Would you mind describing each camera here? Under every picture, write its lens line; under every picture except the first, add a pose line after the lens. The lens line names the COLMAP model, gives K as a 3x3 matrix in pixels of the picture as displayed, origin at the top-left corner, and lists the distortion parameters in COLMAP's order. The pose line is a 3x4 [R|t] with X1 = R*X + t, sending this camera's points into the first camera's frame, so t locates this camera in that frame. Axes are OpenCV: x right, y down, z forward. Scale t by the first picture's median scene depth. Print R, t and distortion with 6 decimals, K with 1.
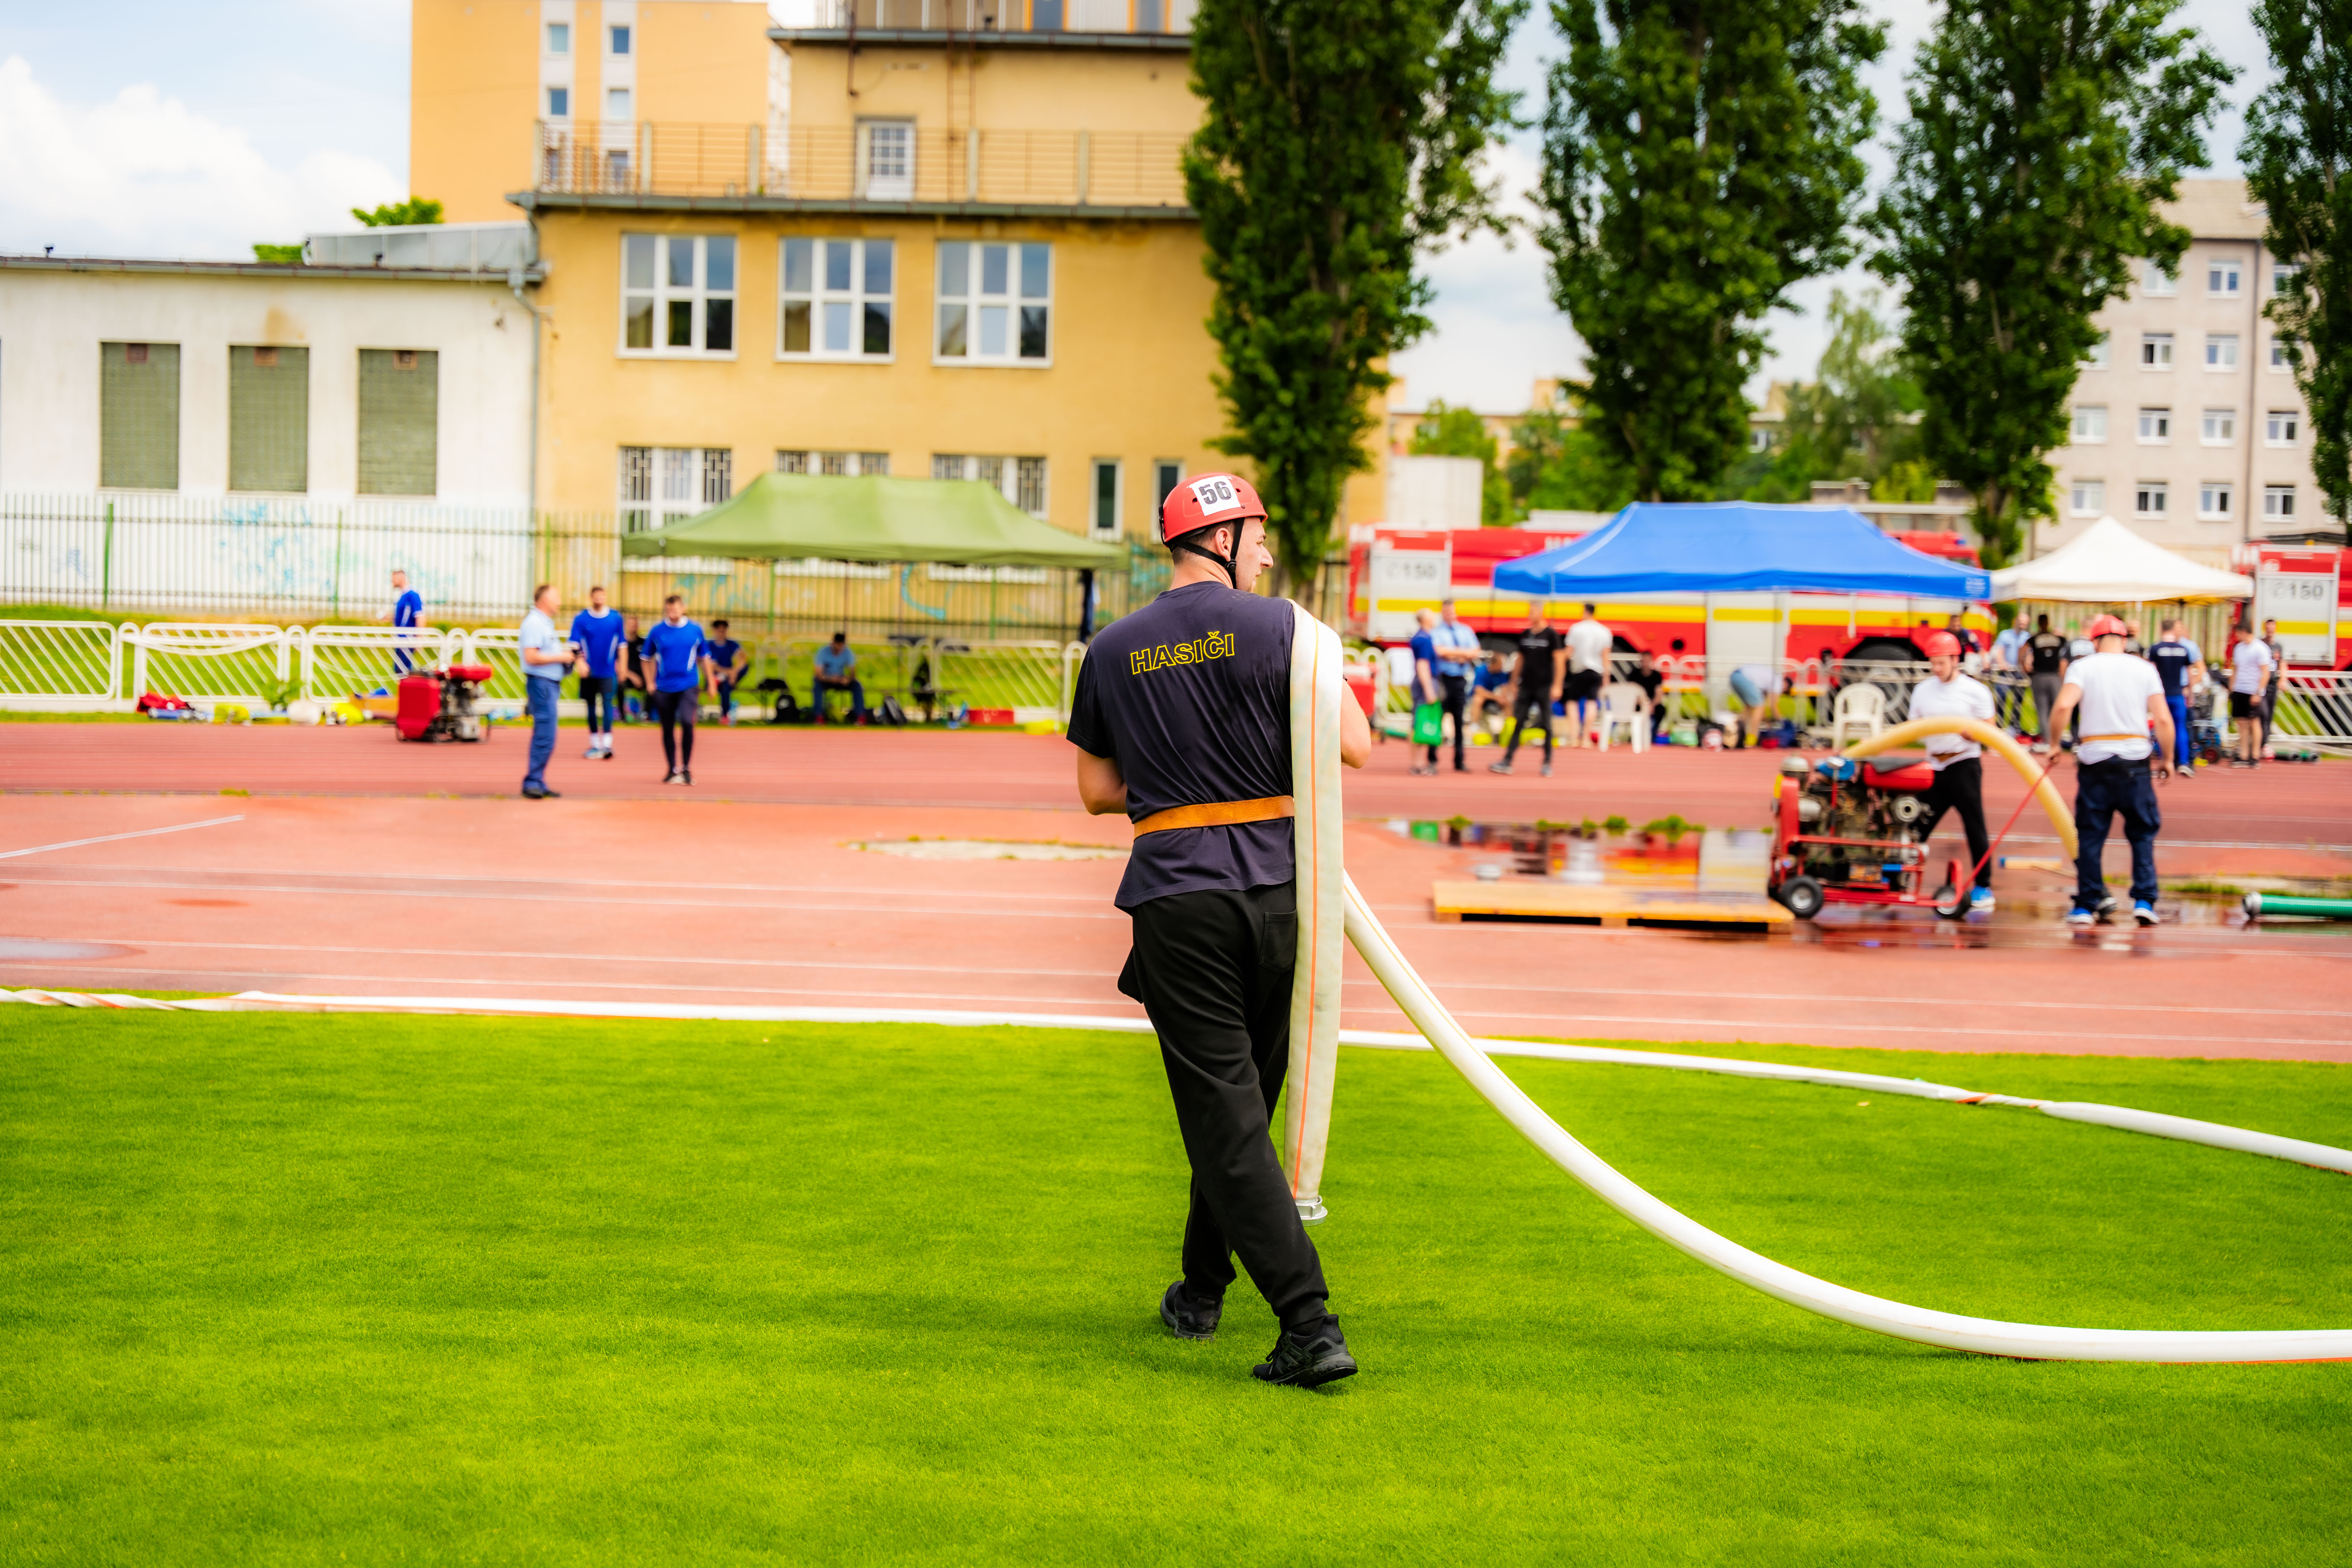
lens RADIAL K [[3846.4, 0, 1172.6], [0, 3846.4, 786.2], [0, 0, 1]] dist [0.334258, 0.000000]
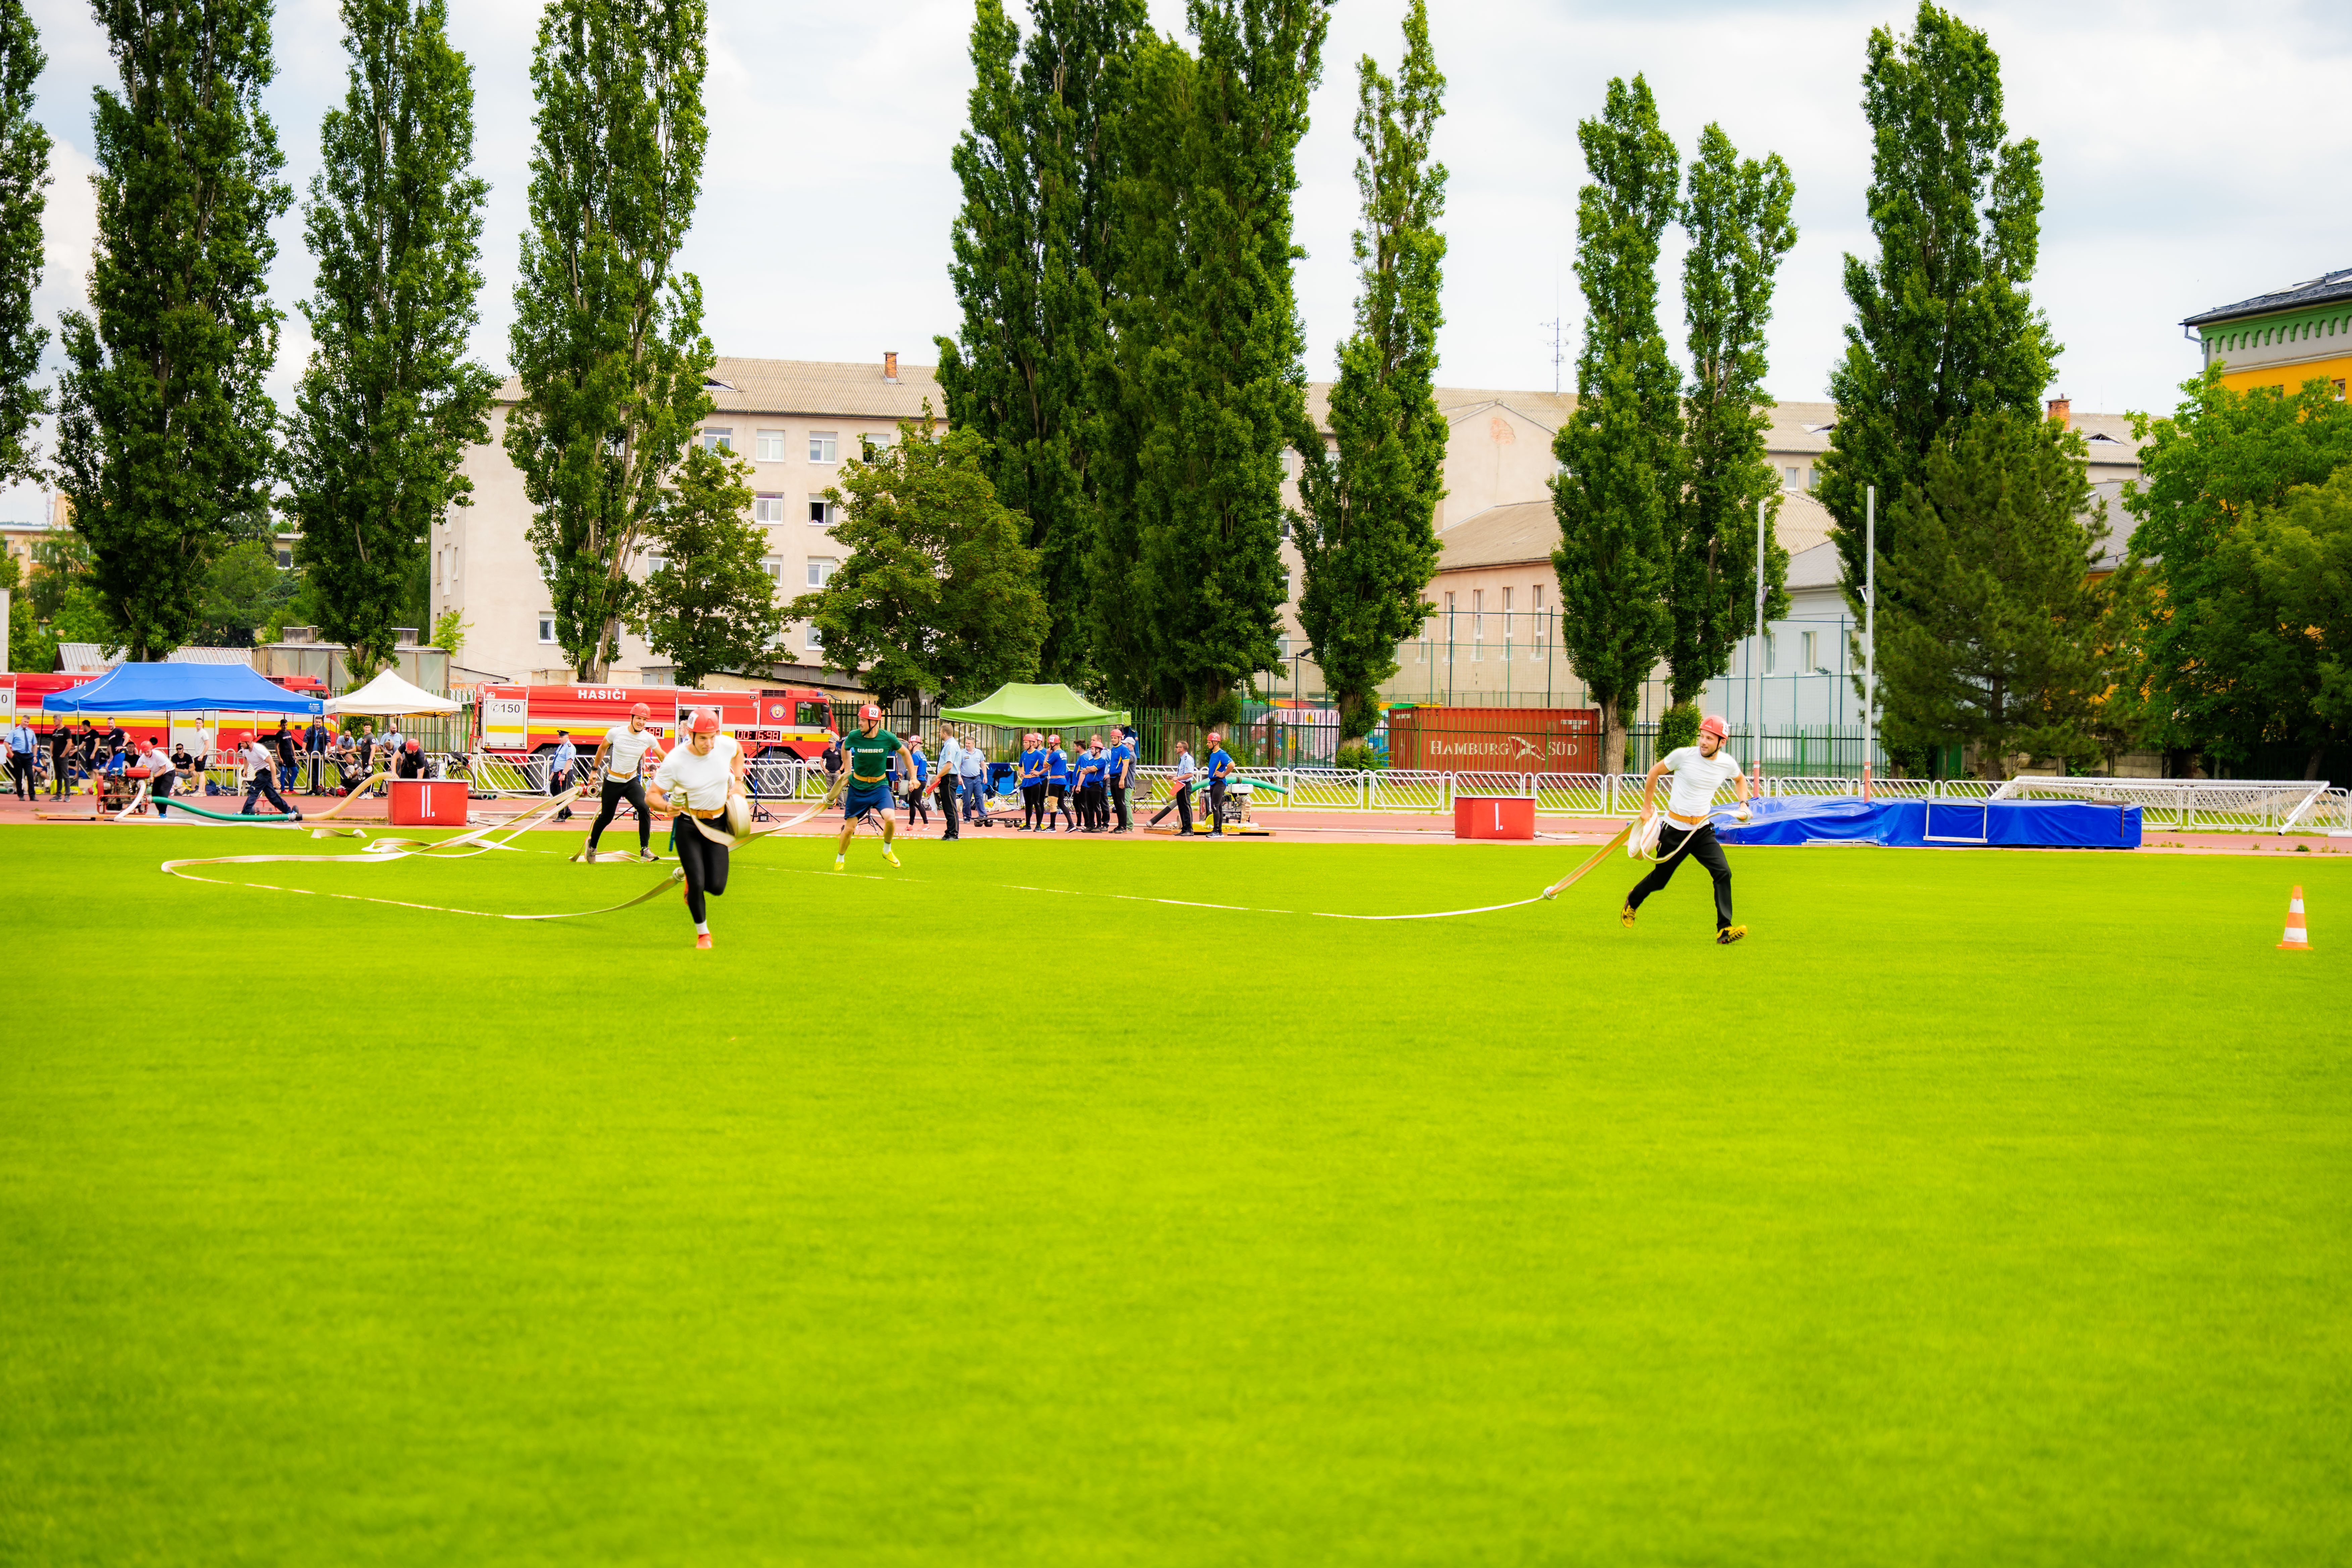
lens RADIAL K [[4670.7, 0, 1180.1], [0, 4670.7, 791.1], [0, 0, 1]] dist [0.187106, 0.000000]
pose [[0.947069, -0.016965, 0.320583, -0.090846], [0.027218, 0.999250, -0.027530, 0.046013], [-0.319875, 0.034798, 0.946820, -0.933285]]
